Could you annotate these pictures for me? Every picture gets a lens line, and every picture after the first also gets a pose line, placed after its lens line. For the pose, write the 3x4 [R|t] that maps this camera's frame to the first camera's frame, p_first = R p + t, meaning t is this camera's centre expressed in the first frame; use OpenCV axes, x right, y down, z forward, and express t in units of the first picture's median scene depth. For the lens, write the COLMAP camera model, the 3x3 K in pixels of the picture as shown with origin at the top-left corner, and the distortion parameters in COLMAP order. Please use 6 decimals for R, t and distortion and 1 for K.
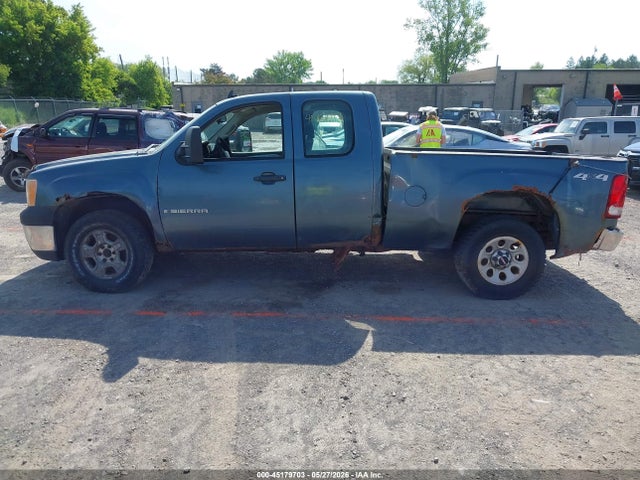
lens RADIAL K [[485.5, 0, 336.1], [0, 485.5, 264.4], [0, 0, 1]] dist [0.005944, -0.007593]
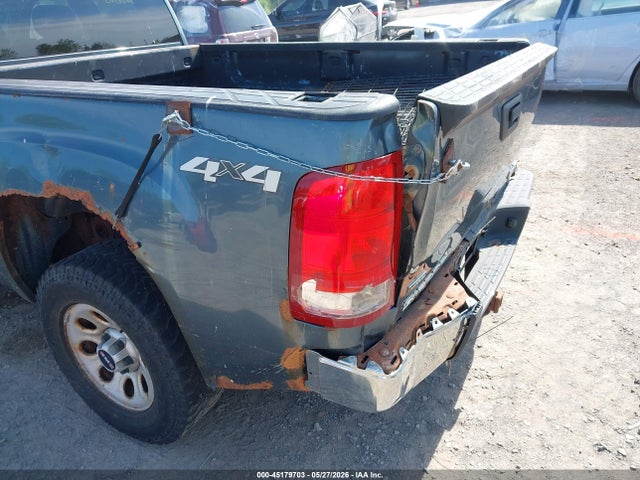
lens RADIAL K [[497.1, 0, 306.5], [0, 497.1, 250.7], [0, 0, 1]] dist [0.065922, -0.113703]
pose [[0.871778, 0.143083, -0.468541, 0.662132], [-0.052623, 0.978215, 0.200816, -0.184910], [0.487067, -0.150411, 0.860315, 0.729639]]
